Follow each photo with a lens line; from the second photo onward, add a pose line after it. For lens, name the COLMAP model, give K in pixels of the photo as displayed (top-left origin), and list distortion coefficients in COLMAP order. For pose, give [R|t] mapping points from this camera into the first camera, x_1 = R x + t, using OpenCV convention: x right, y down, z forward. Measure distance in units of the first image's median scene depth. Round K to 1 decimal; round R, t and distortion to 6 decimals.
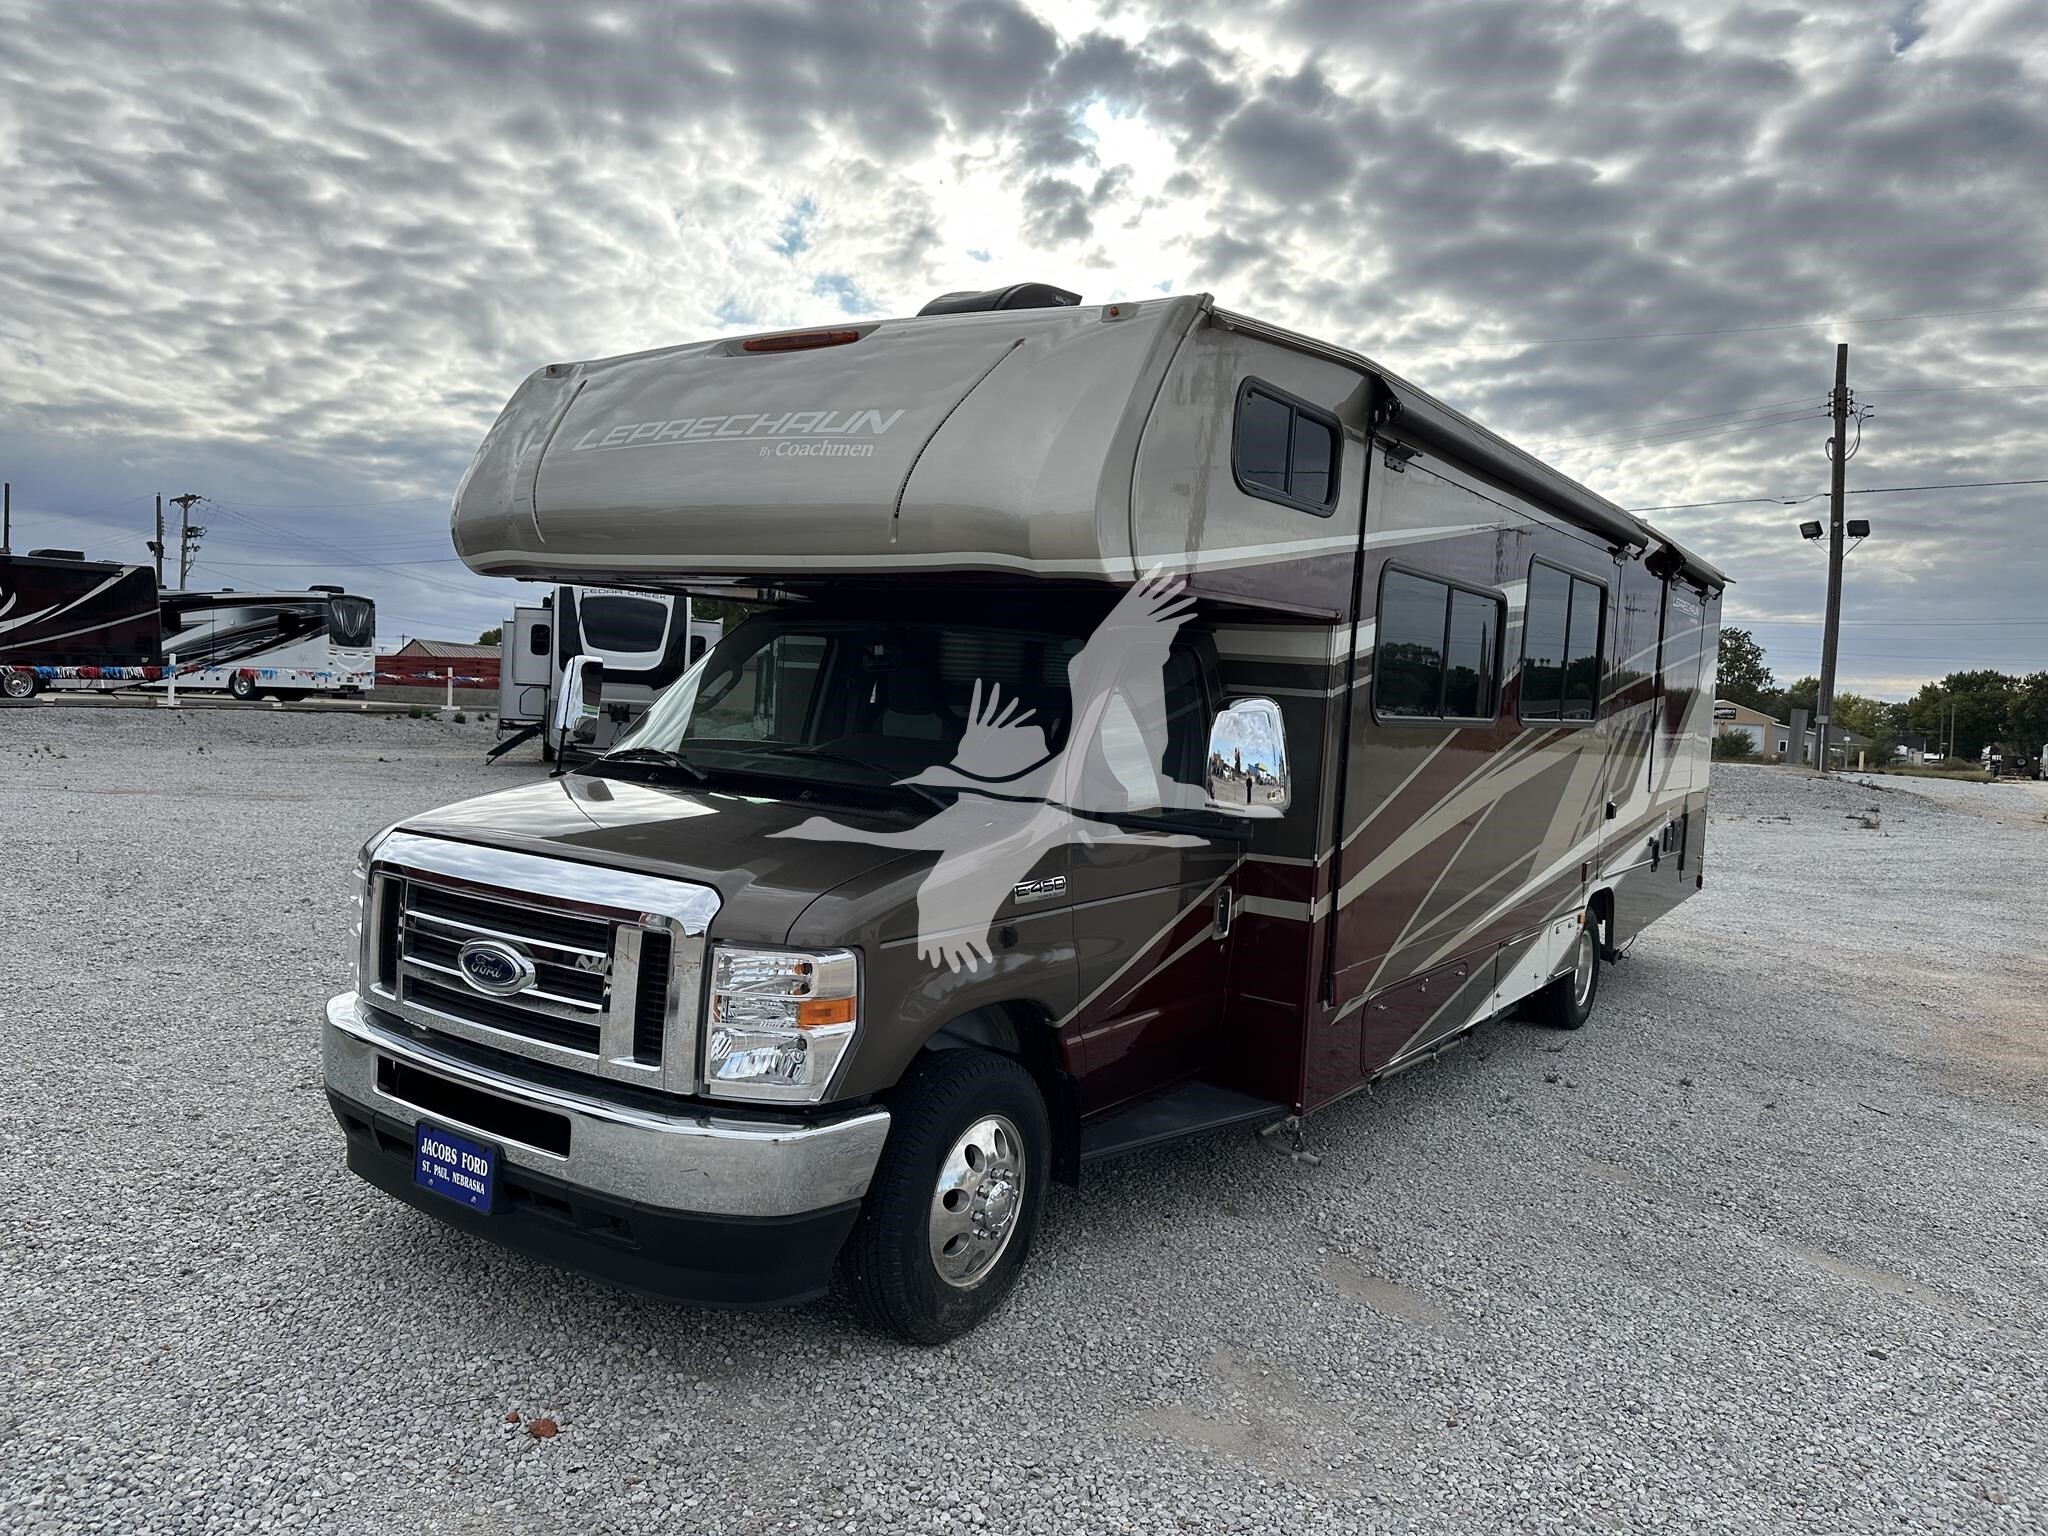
lens RADIAL K [[1468.6, 0, 1024.0], [0, 1468.6, 768.0], [0, 0, 1]] dist [-0.027835, -0.001972]
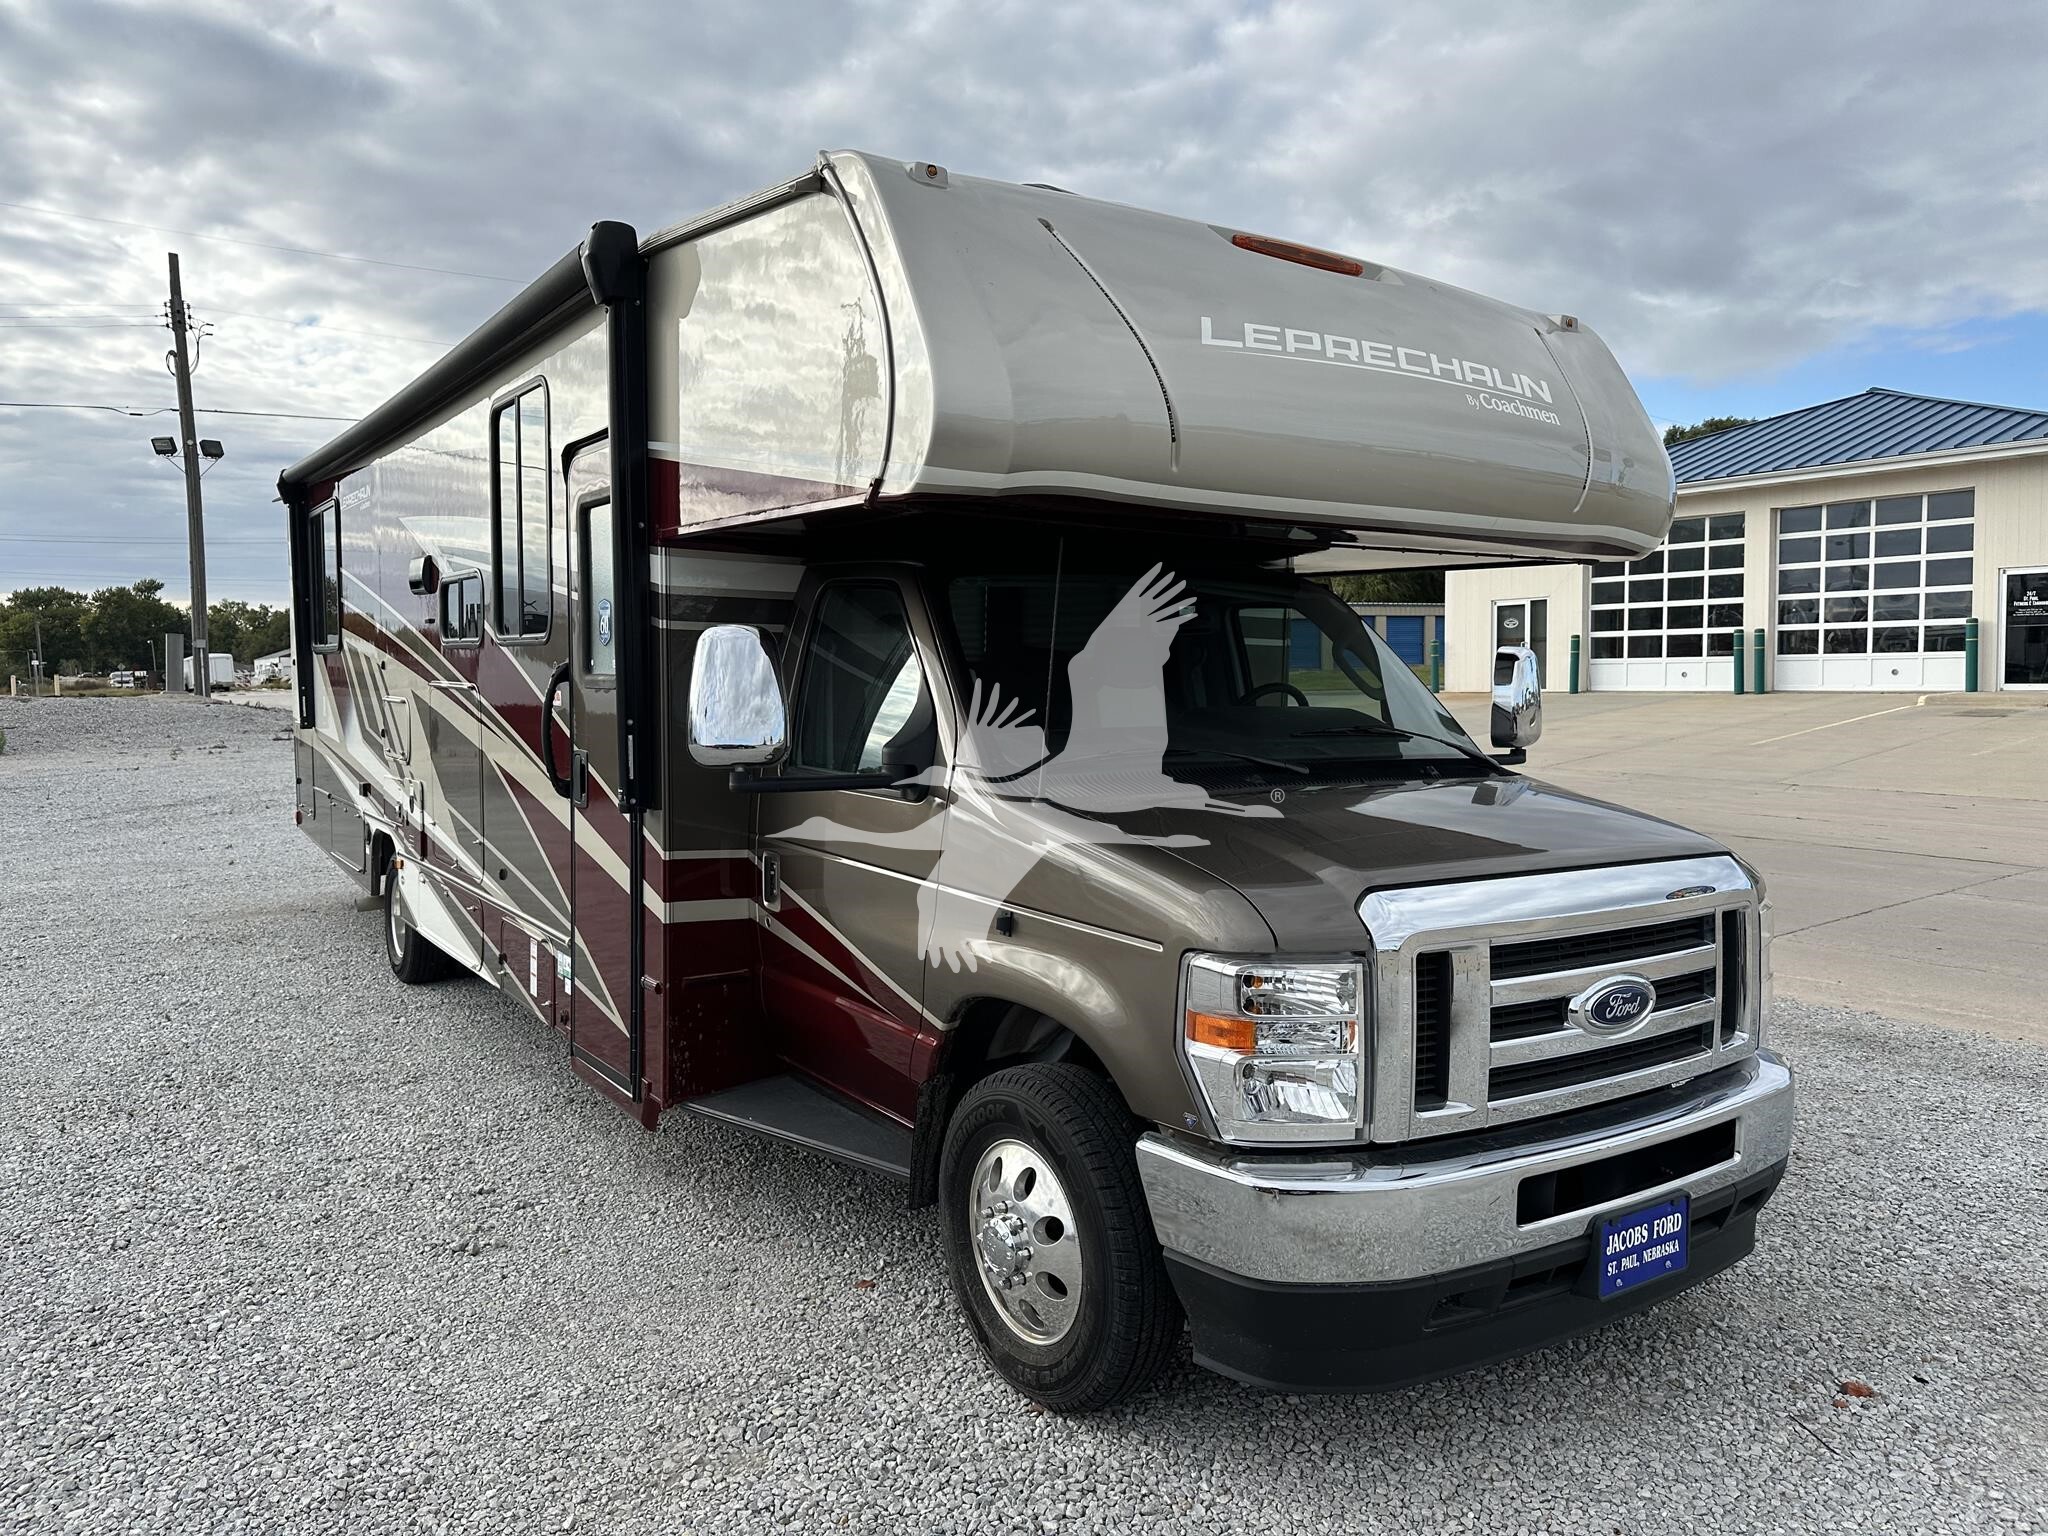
lens RADIAL K [[1445.3, 0, 1024.0], [0, 1445.3, 768.0], [0, 0, 1]] dist [0.003216, 0.002521]
pose [[0.372486, -0.113389, 0.921085, -0.151697], [0.060084, 0.993372, 0.097990, -0.012601], [-0.926091, 0.018842, 0.376830, 0.121265]]
